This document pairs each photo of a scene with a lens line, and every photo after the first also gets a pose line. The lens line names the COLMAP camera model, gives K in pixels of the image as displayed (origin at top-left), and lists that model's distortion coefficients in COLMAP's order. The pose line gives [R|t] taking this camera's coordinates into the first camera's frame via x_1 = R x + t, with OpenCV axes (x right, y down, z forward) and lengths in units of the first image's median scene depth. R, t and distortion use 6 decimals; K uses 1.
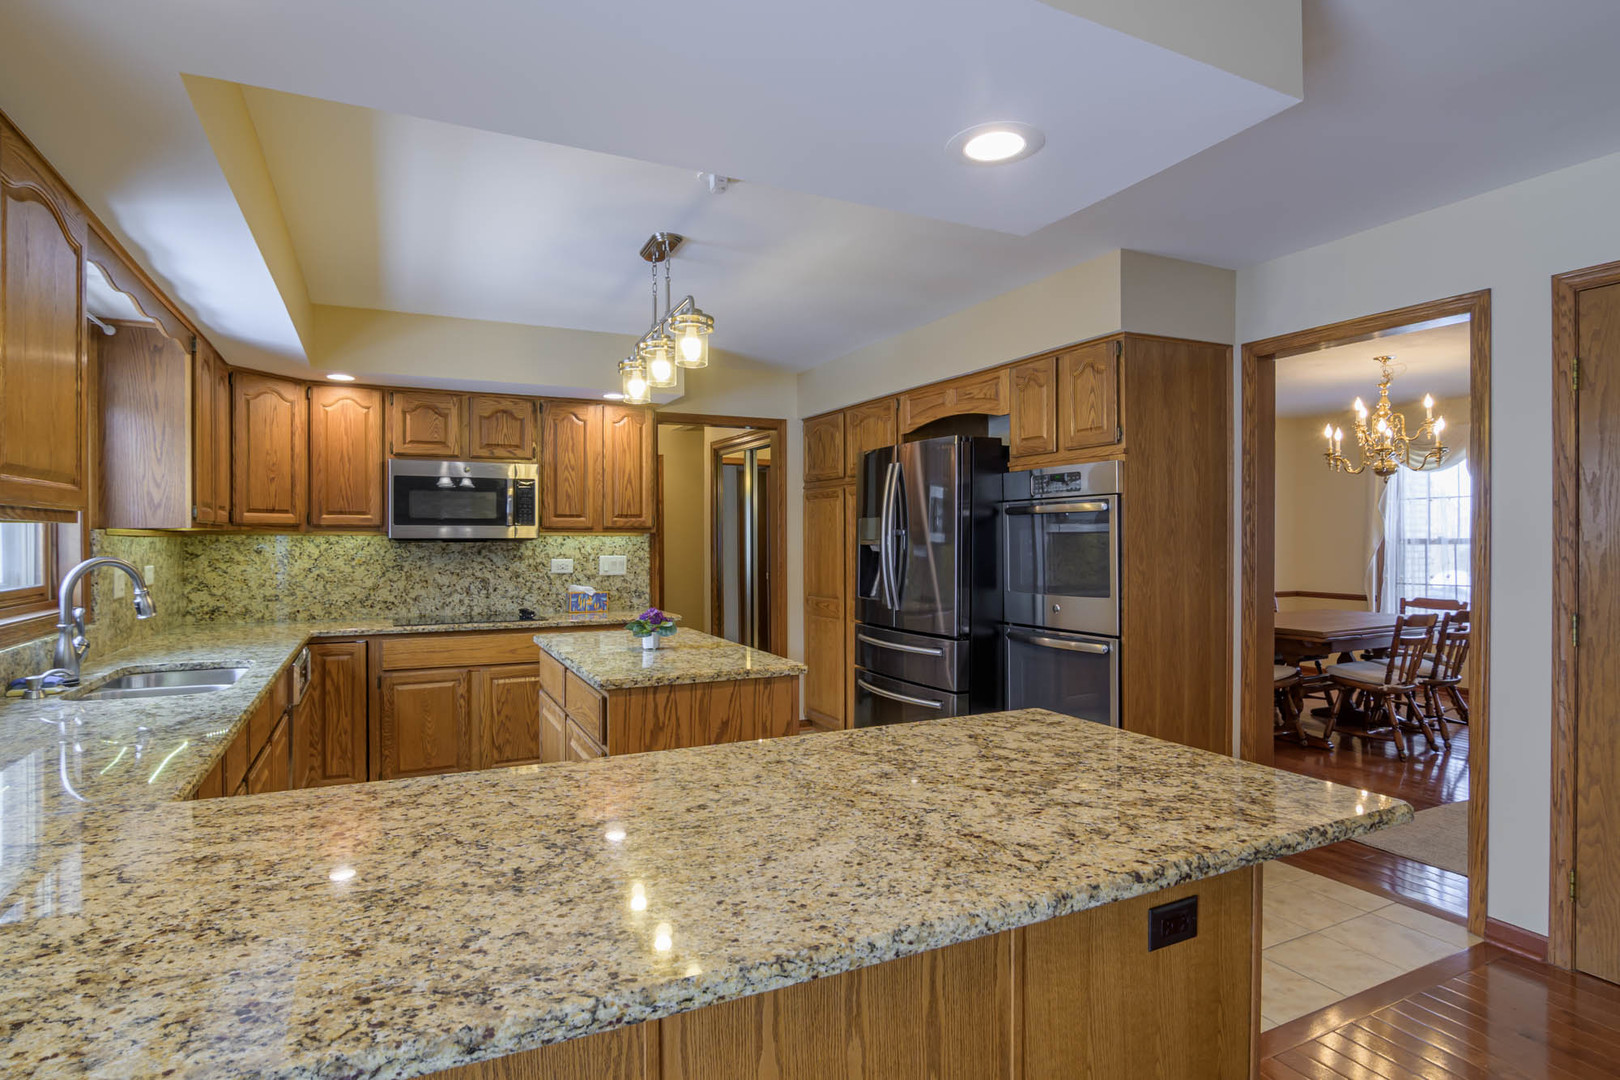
lens RADIAL K [[860.6, 0, 812.3], [0, 860.6, 547.8], [0, 0, 1]] dist [-0.022024, 0.003058]
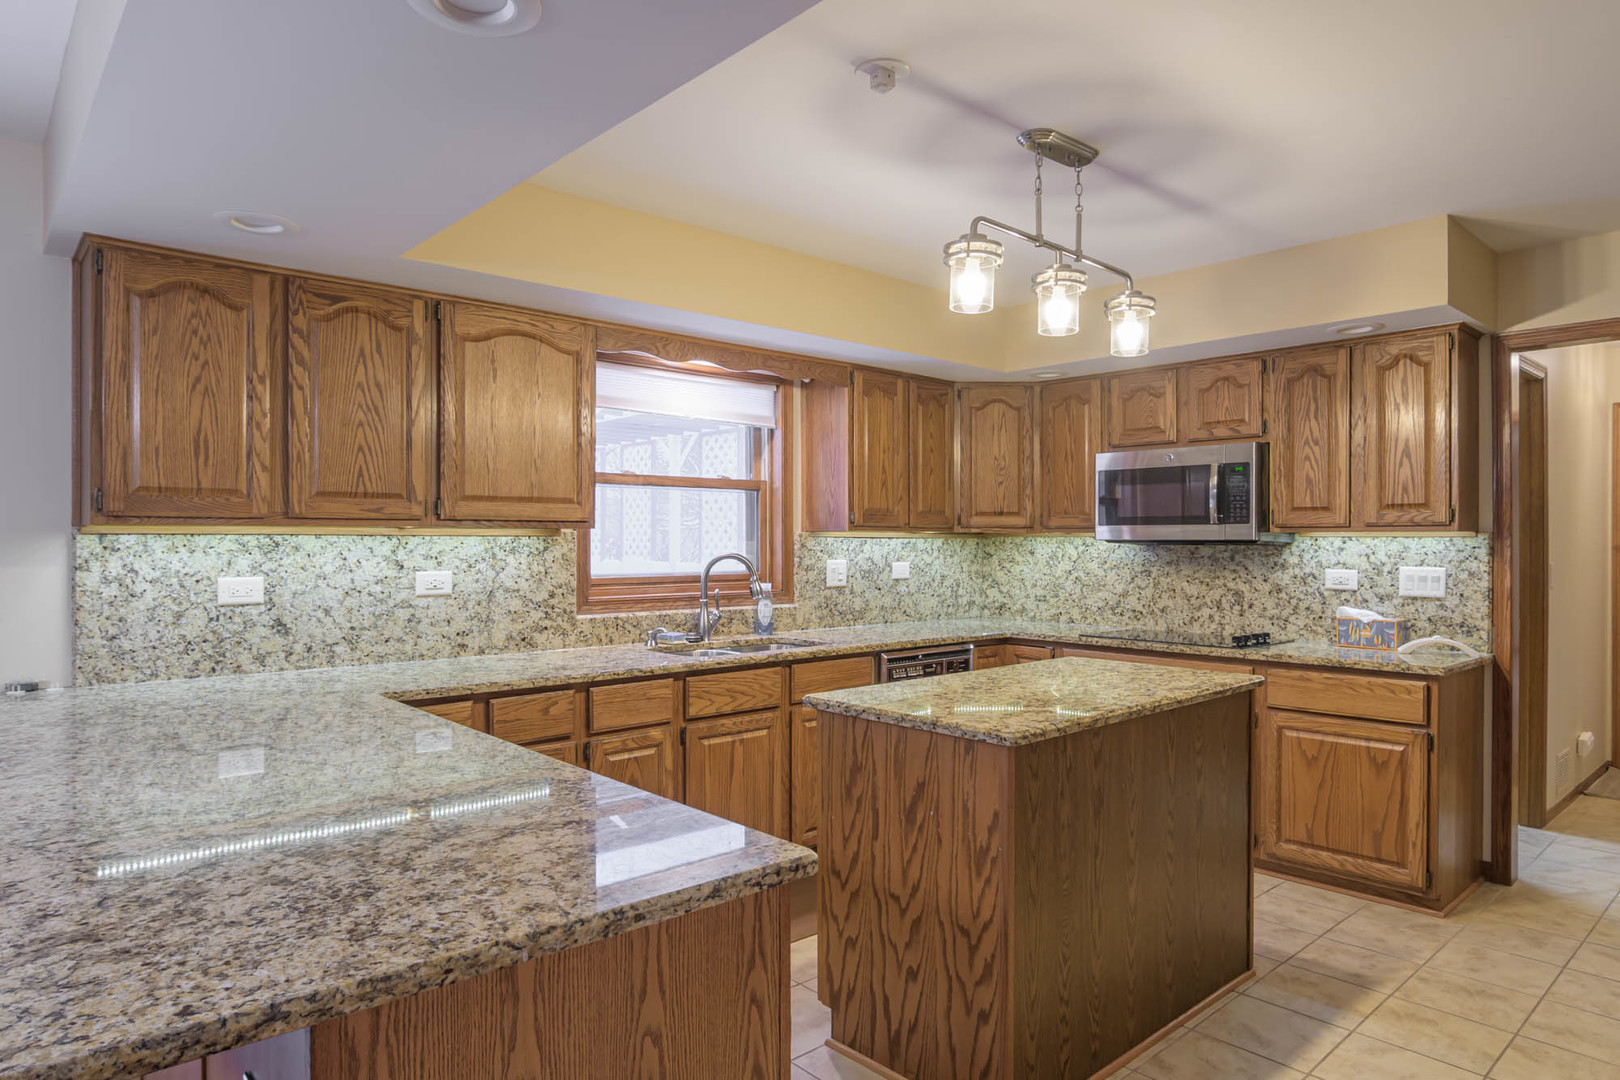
lens RADIAL K [[988.2, 0, 809.2], [0, 988.2, 536.4], [0, 0, 1]] dist [-0.009806, 0.002820]
pose [[0.244098, -0.003344, -0.969745, 0.443975], [-0.011107, 0.999919, -0.006244, -0.004974], [0.969687, 0.012295, 0.244041, 0.429825]]
